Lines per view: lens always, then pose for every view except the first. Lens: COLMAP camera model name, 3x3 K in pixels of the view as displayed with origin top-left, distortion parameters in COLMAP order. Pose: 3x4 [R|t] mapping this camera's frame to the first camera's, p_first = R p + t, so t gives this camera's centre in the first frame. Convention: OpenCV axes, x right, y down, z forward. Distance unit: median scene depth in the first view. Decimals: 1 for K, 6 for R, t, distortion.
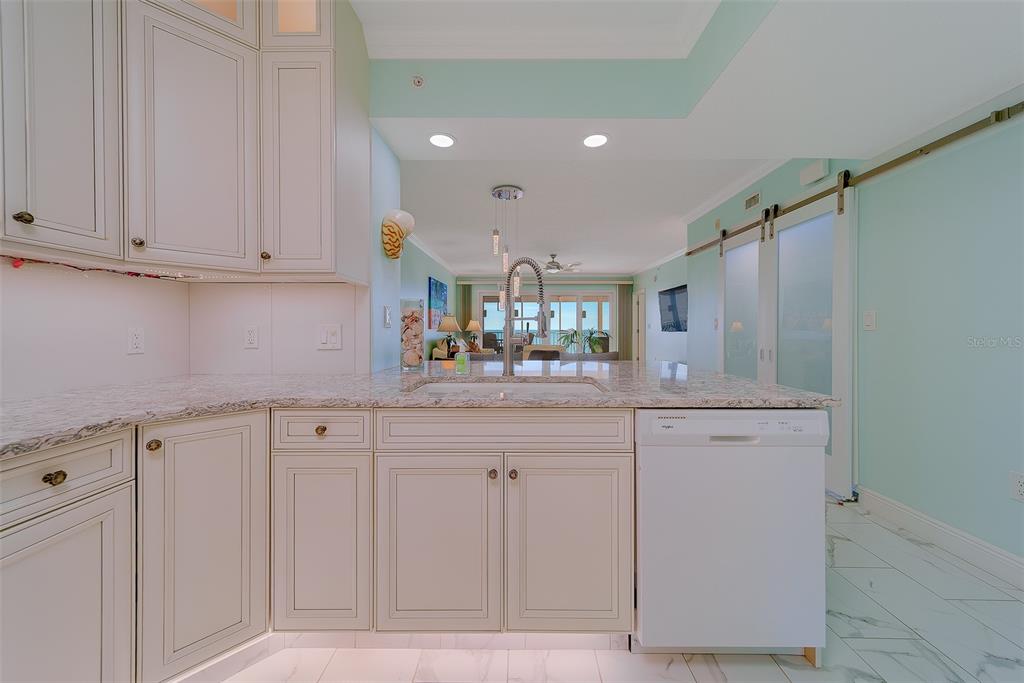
lens RADIAL K [[368.9, 0, 514.6], [0, 368.9, 335.3], [0, 0, 1]] dist [0.001734, 0.000318]
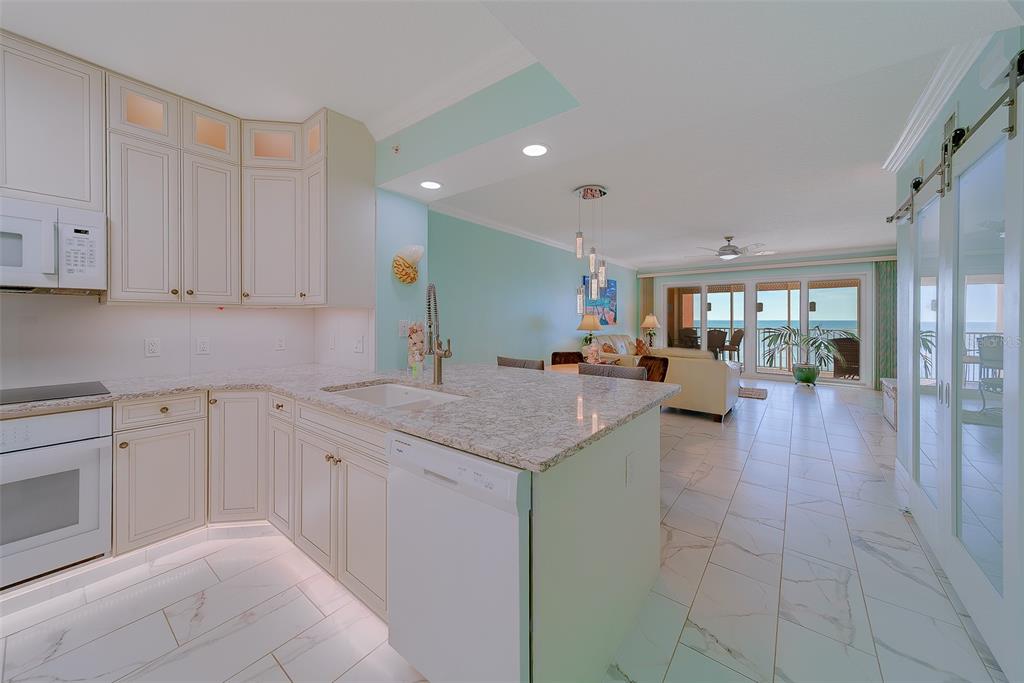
lens RADIAL K [[368.9, 0, 506.9], [0, 368.9, 322.3], [0, 0, 1]] dist [0.001734, 0.000318]
pose [[0.790163, 0.005252, -0.612874, 0.788653], [-0.011238, 0.999919, -0.005920, -0.072348], [0.612793, 0.011566, 0.790159, 0.204766]]
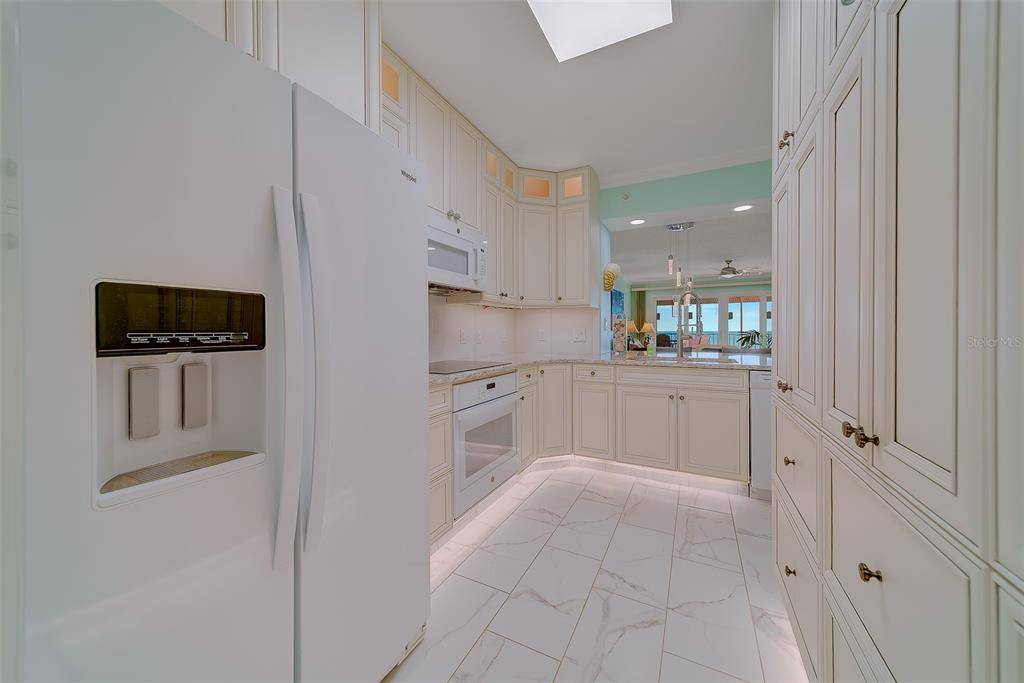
lens RADIAL K [[368.9, 0, 507.0], [0, 368.9, 333.9], [0, 0, 1]] dist [0.001734, 0.000318]
pose [[0.894884, 0.000054, -0.446299, 0.027640], [-0.003736, 0.999966, -0.007370, 0.012726], [0.446283, 0.008263, 0.894854, -0.868856]]
